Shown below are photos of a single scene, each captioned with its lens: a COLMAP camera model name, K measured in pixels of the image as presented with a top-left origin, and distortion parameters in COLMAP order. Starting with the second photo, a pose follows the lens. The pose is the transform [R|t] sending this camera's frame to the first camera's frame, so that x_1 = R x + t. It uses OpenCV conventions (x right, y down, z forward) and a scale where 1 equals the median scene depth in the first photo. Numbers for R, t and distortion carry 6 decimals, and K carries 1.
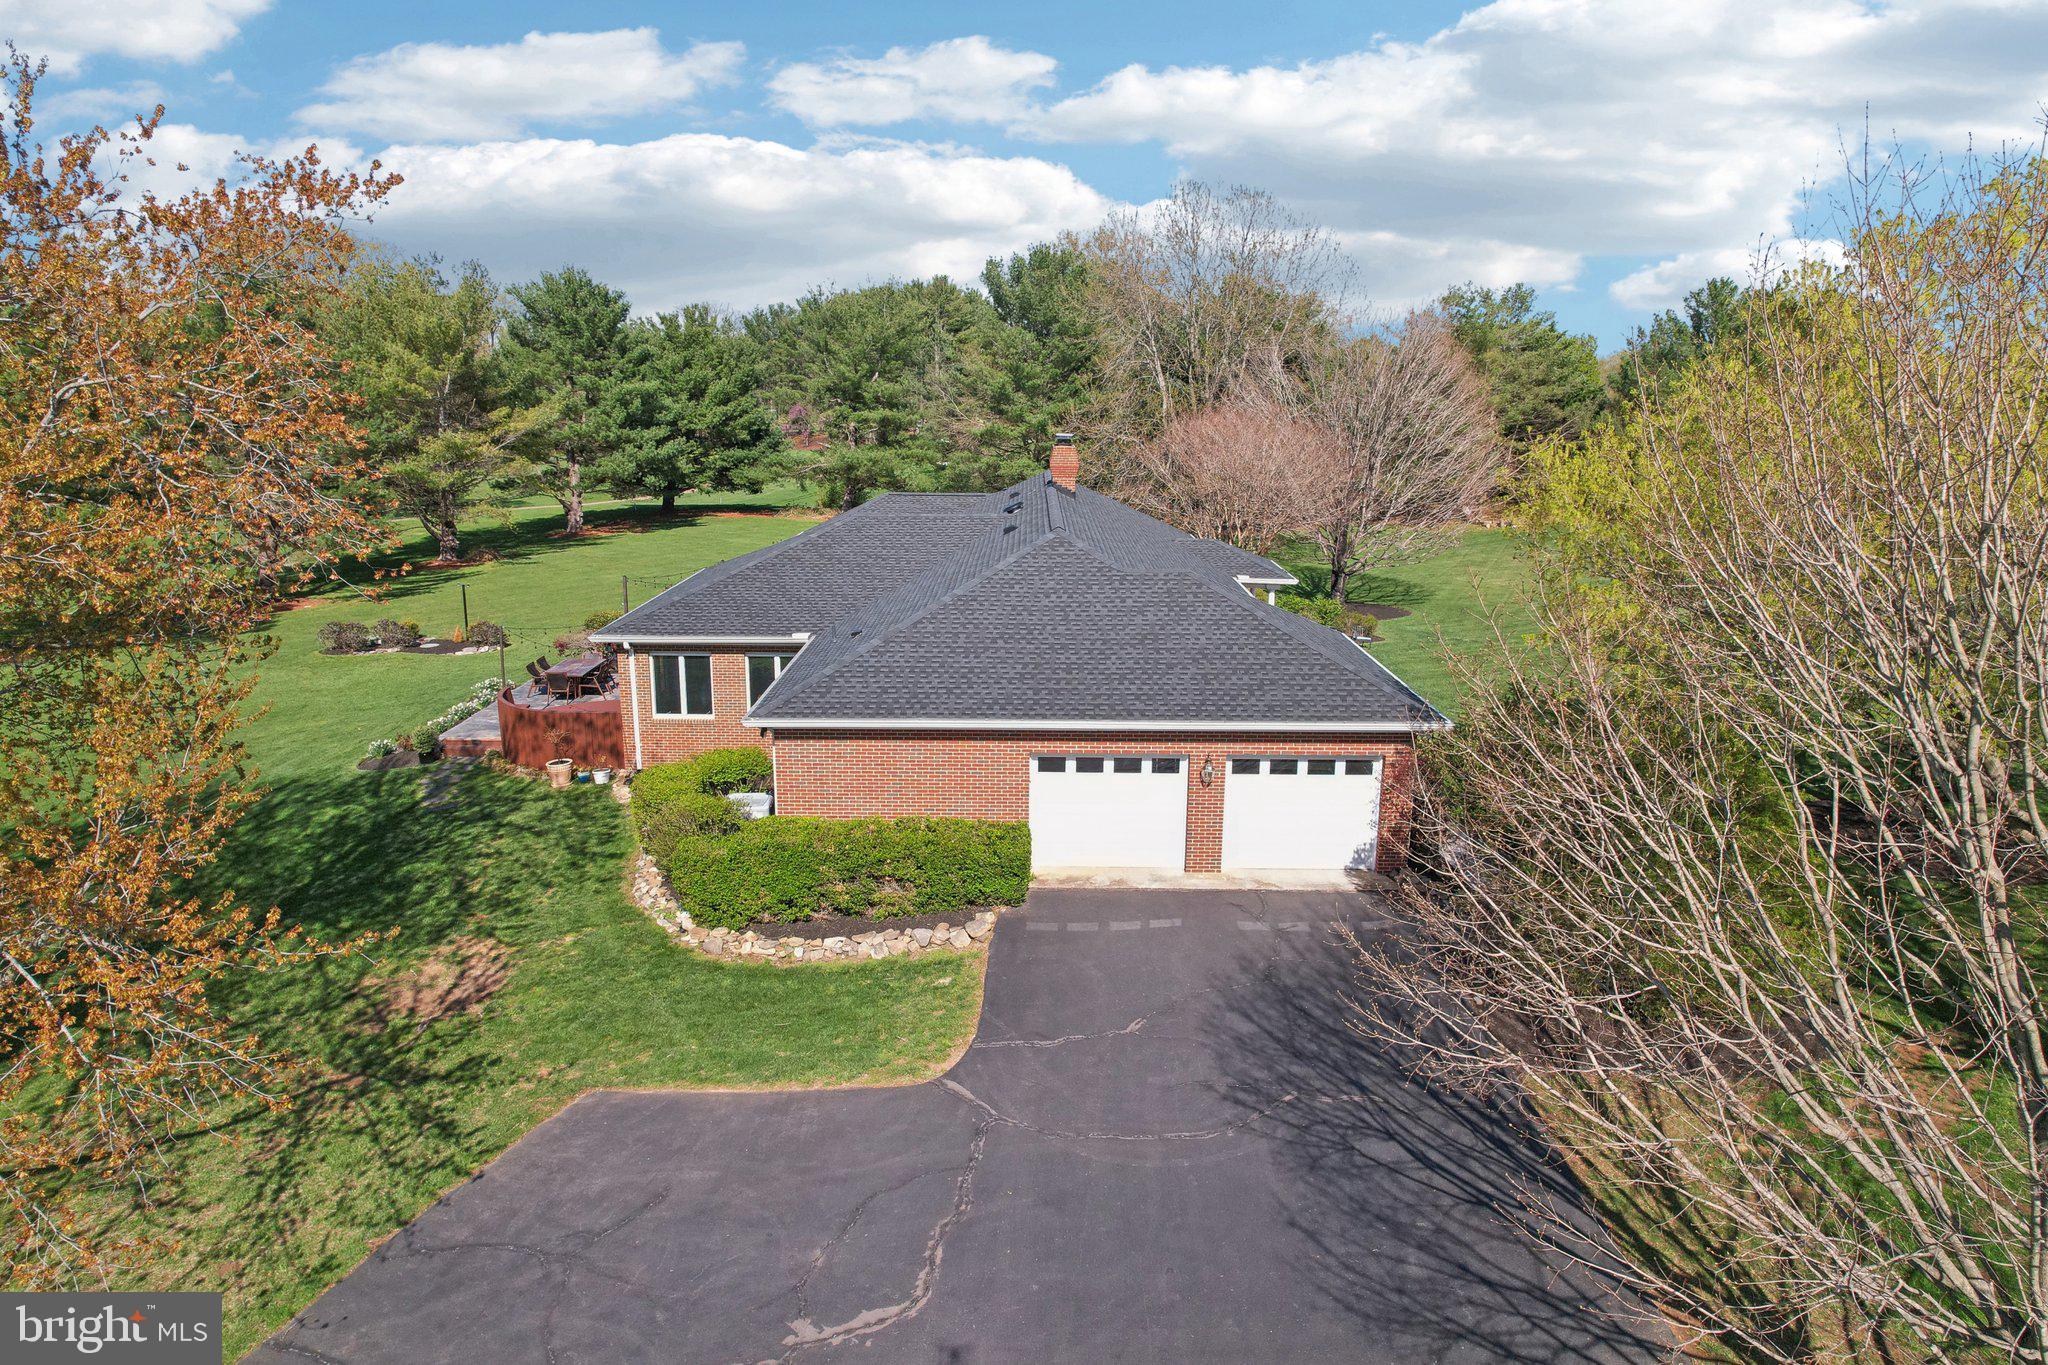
lens RADIAL K [[1331.4, 0, 1016.0], [0, 1331.4, 680.8], [0, 0, 1]] dist [-0.070929, 0.063320]
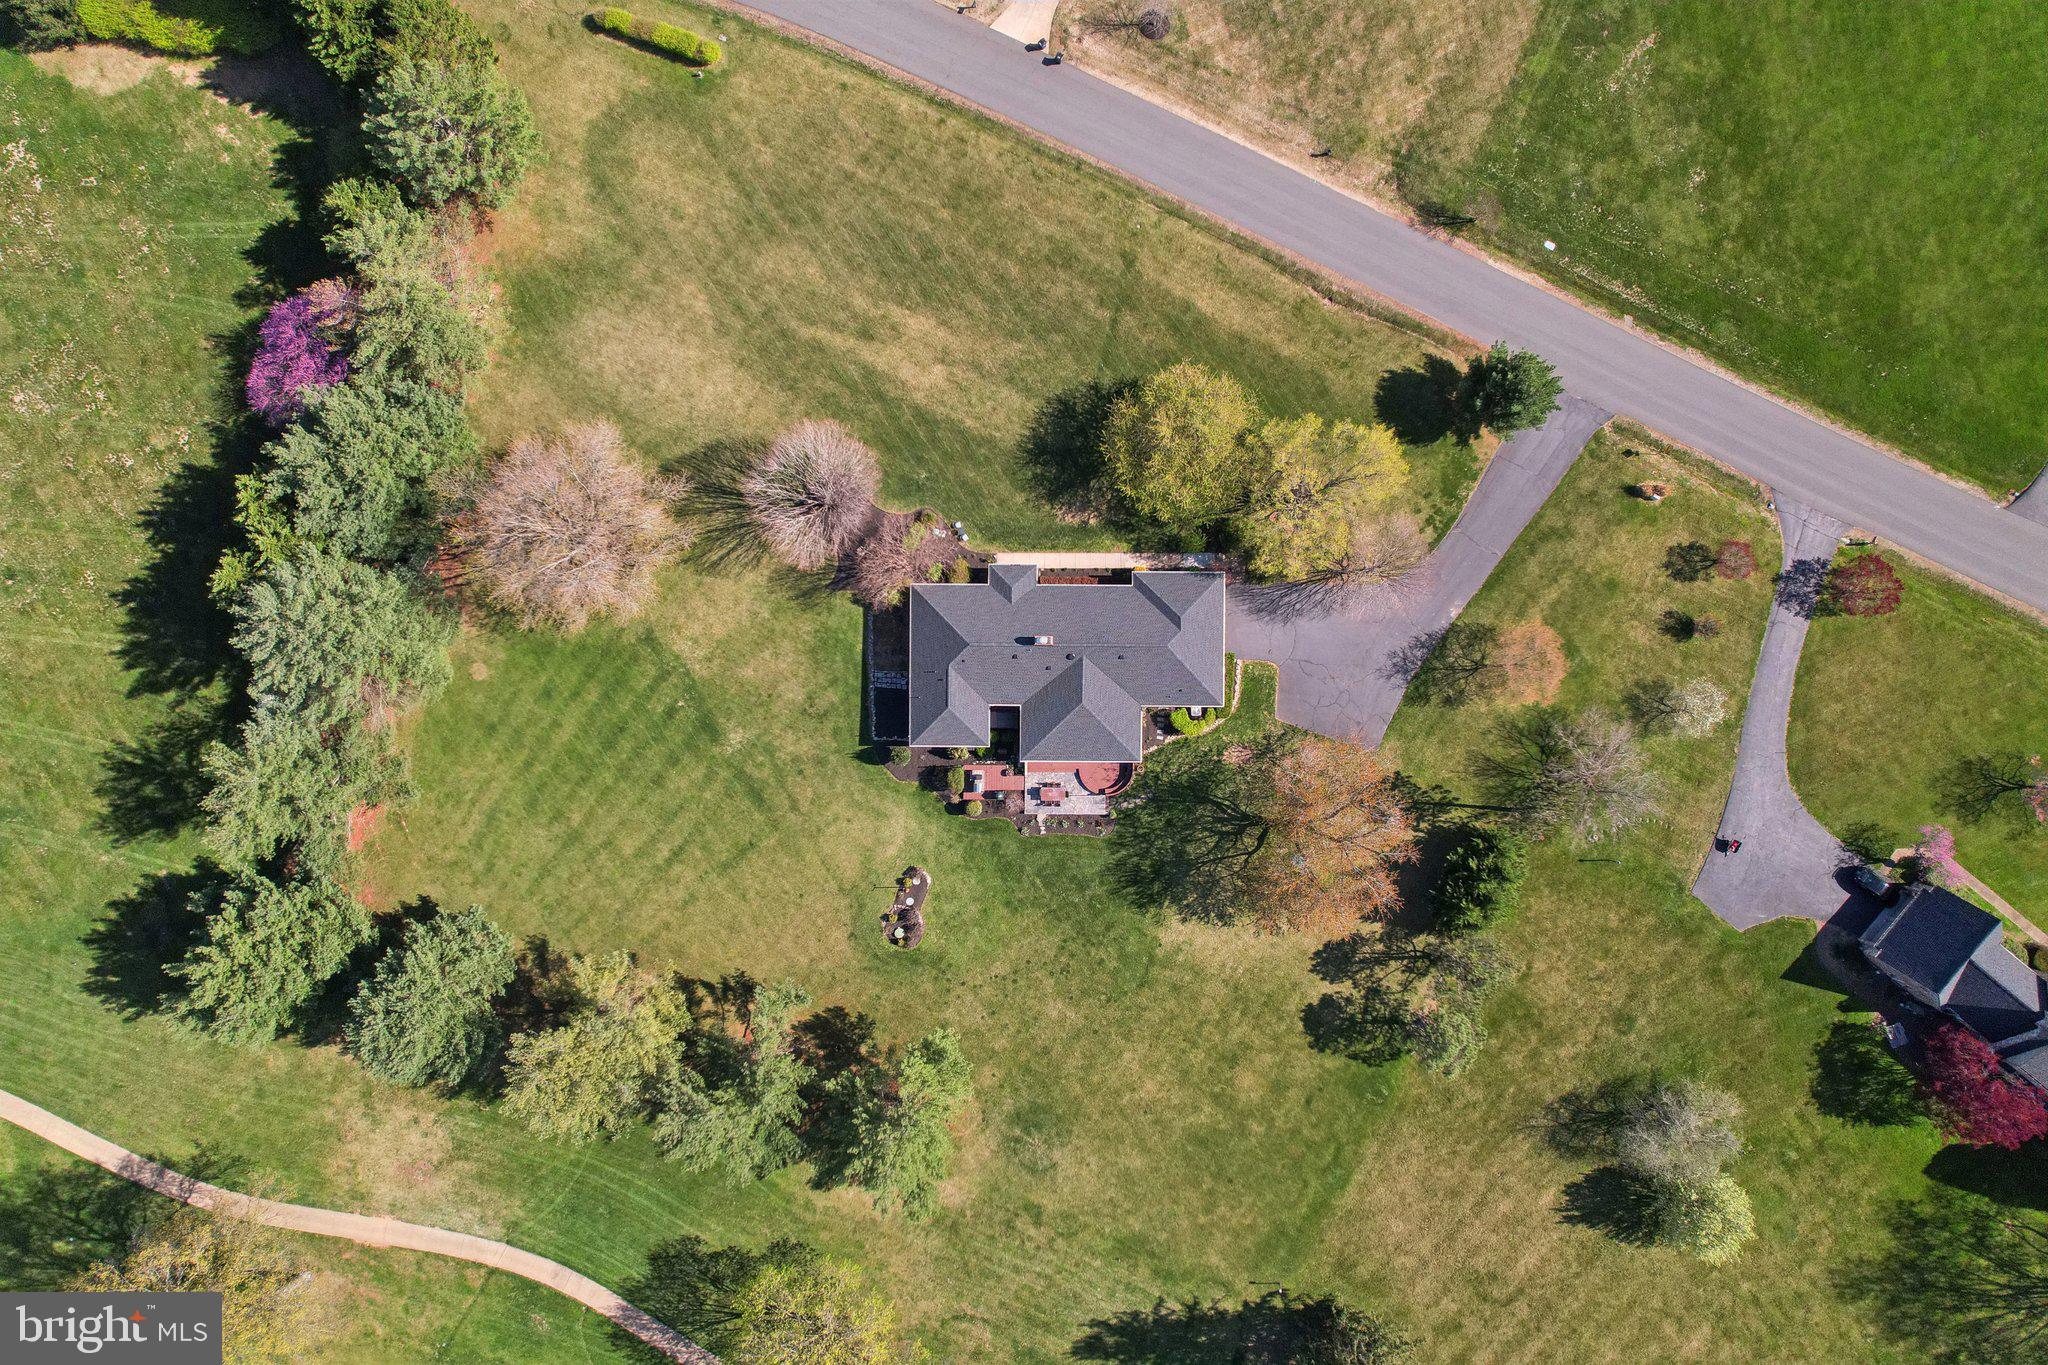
lens RADIAL K [[1331.4, 0, 1022.5], [0, 1331.4, 701.9], [0, 0, 1]] dist [-0.070929, 0.063320]
pose [[0.006713, -0.999784, -0.019677, -0.088461], [0.218092, -0.017740, 0.975767, -4.887198], [-0.975905, -0.010841, 0.217926, 0.569385]]
